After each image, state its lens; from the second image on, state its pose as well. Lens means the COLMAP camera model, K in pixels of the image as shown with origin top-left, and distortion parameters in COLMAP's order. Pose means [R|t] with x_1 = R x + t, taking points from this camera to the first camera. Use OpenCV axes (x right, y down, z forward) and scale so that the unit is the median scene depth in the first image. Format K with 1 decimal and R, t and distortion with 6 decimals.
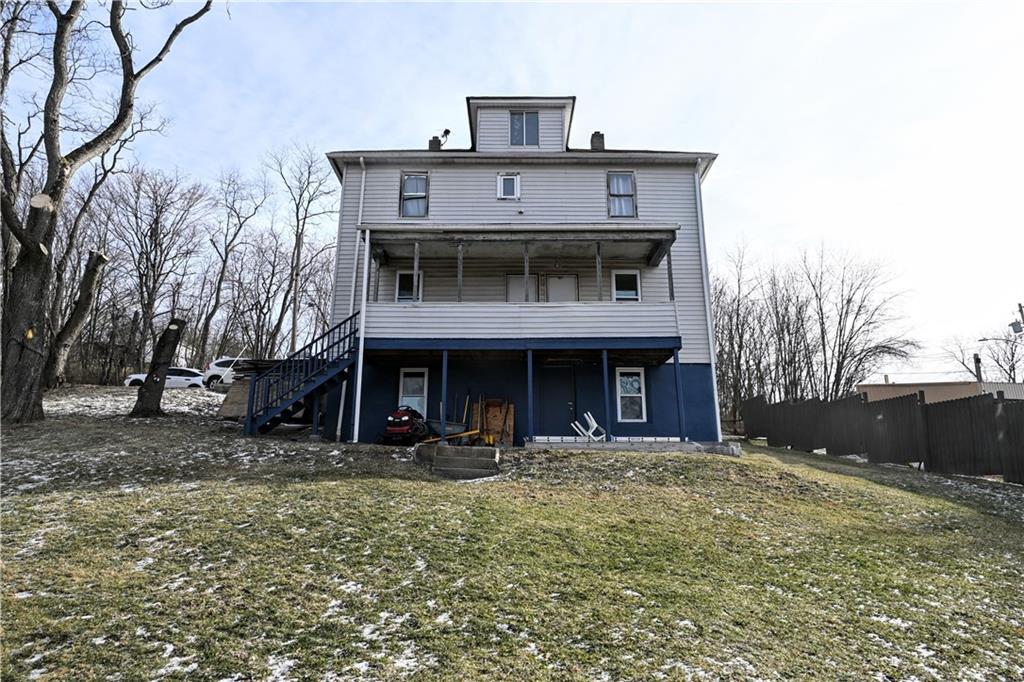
lens RADIAL K [[583.9, 0, 512.4], [0, 583.9, 339.1], [0, 0, 1]] dist [-0.003754, -0.000069]
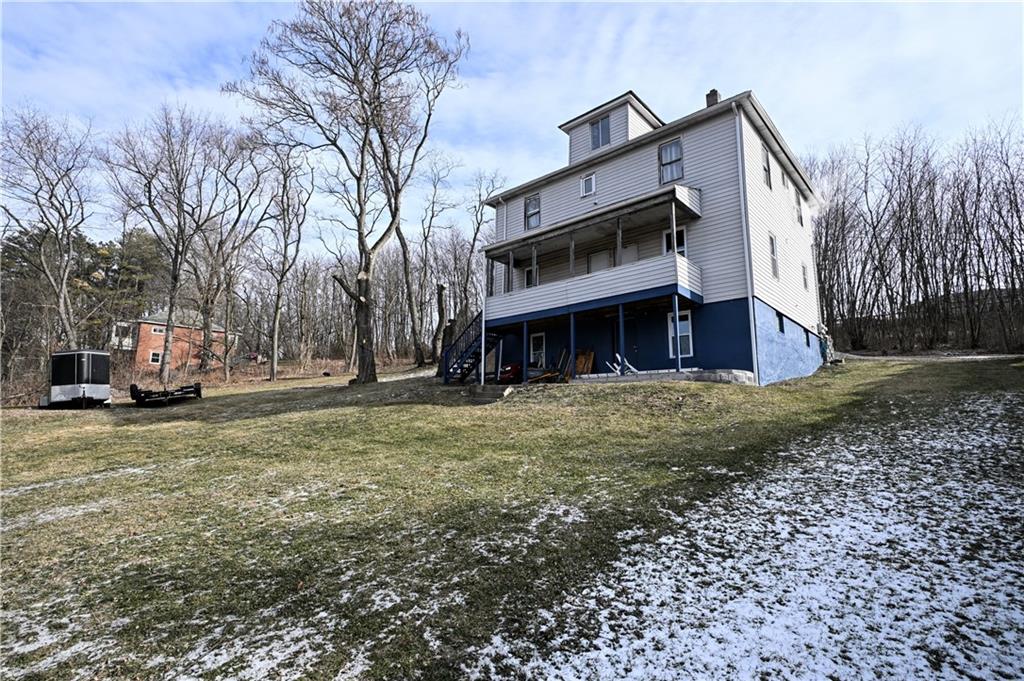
lens RADIAL K [[497.9, 0, 510.4], [0, 497.9, 341.6], [0, 0, 1]] dist [-0.005874, 0.003201]
pose [[0.735502, -0.105192, -0.669307, 0.590873], [0.163102, 0.986312, 0.024219, 0.027446], [0.657598, -0.126978, 0.742591, 0.021214]]
